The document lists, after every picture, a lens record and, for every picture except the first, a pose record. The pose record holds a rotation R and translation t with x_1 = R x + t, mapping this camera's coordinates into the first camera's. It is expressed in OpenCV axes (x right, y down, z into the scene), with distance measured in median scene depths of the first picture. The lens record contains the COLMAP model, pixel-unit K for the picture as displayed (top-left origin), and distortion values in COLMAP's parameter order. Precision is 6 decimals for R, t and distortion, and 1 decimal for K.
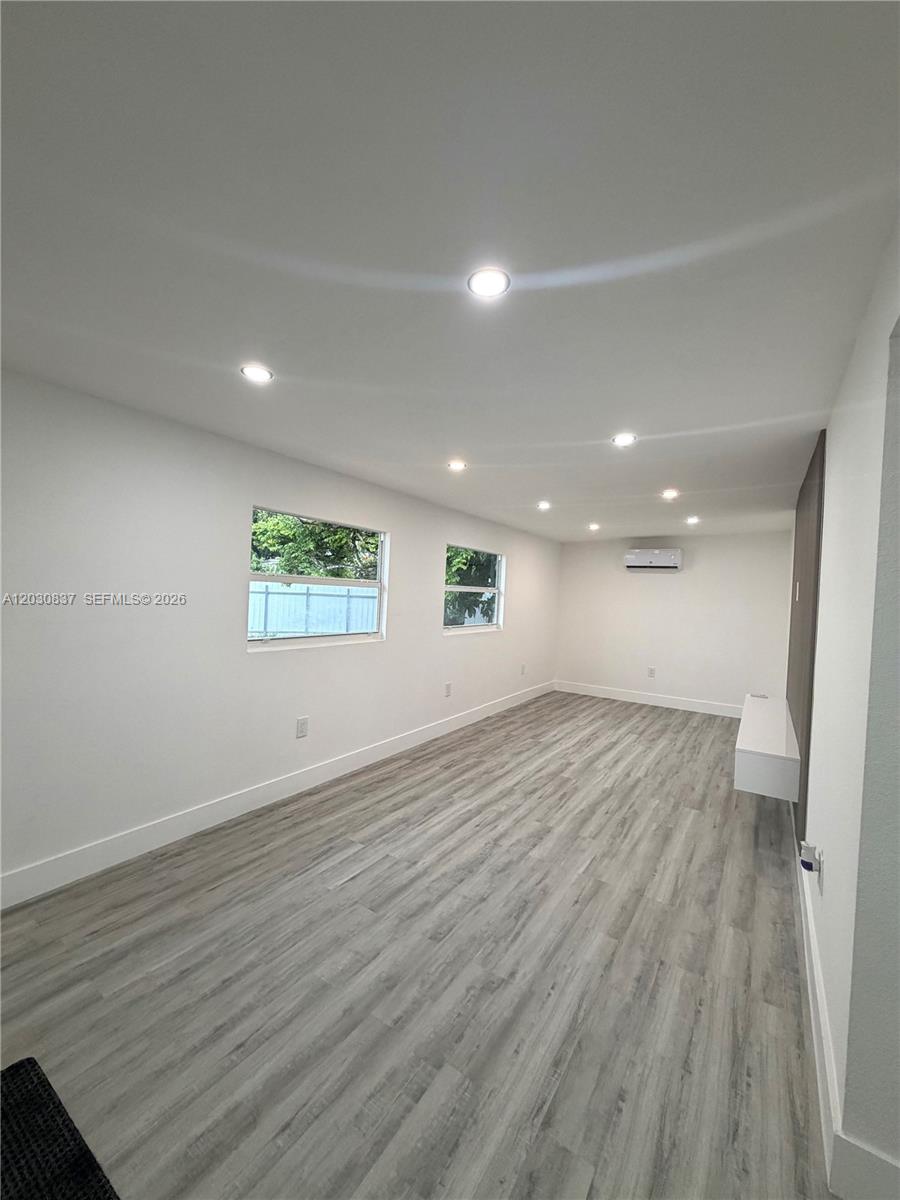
lens RADIAL K [[476.9, 0, 450.0], [0, 476.9, 597.0], [0, 0, 1]] dist [-0.000811, 0.000832]
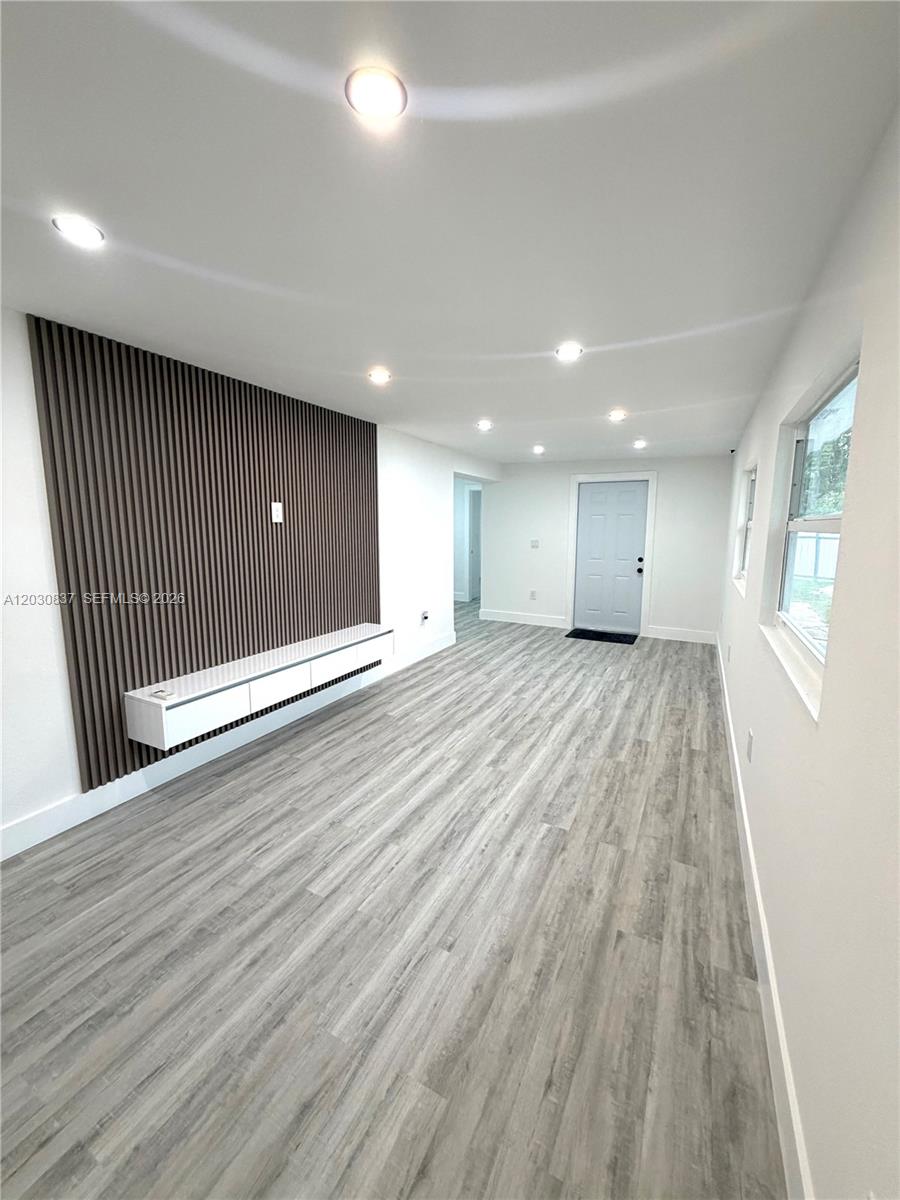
lens RADIAL K [[476.9, 0, 450.0], [0, 476.9, 597.0], [0, 0, 1]] dist [-0.000811, 0.000832]
pose [[-0.993211, -0.029575, -0.112501, 0.531327], [-0.047155, 0.986475, 0.156981, -0.011667], [0.106337, 0.161221, -0.981173, 2.173554]]
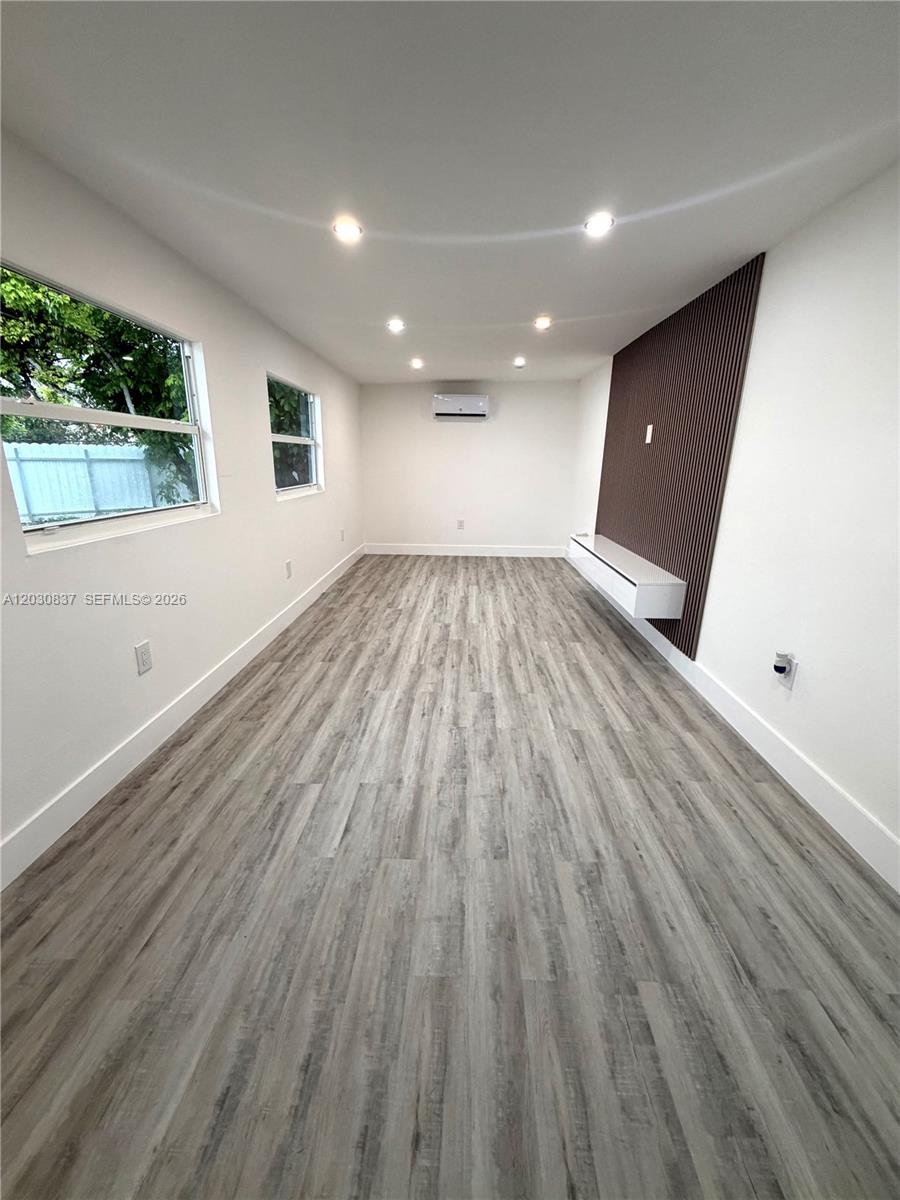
lens RADIAL K [[476.9, 0, 450.0], [0, 476.9, 597.0], [0, 0, 1]] dist [-0.000811, 0.000832]
pose [[0.850605, -0.173334, 0.496414, -0.279465], [0.025245, 0.956476, 0.290718, 0.017566], [-0.525199, -0.234754, 0.817958, 0.287818]]
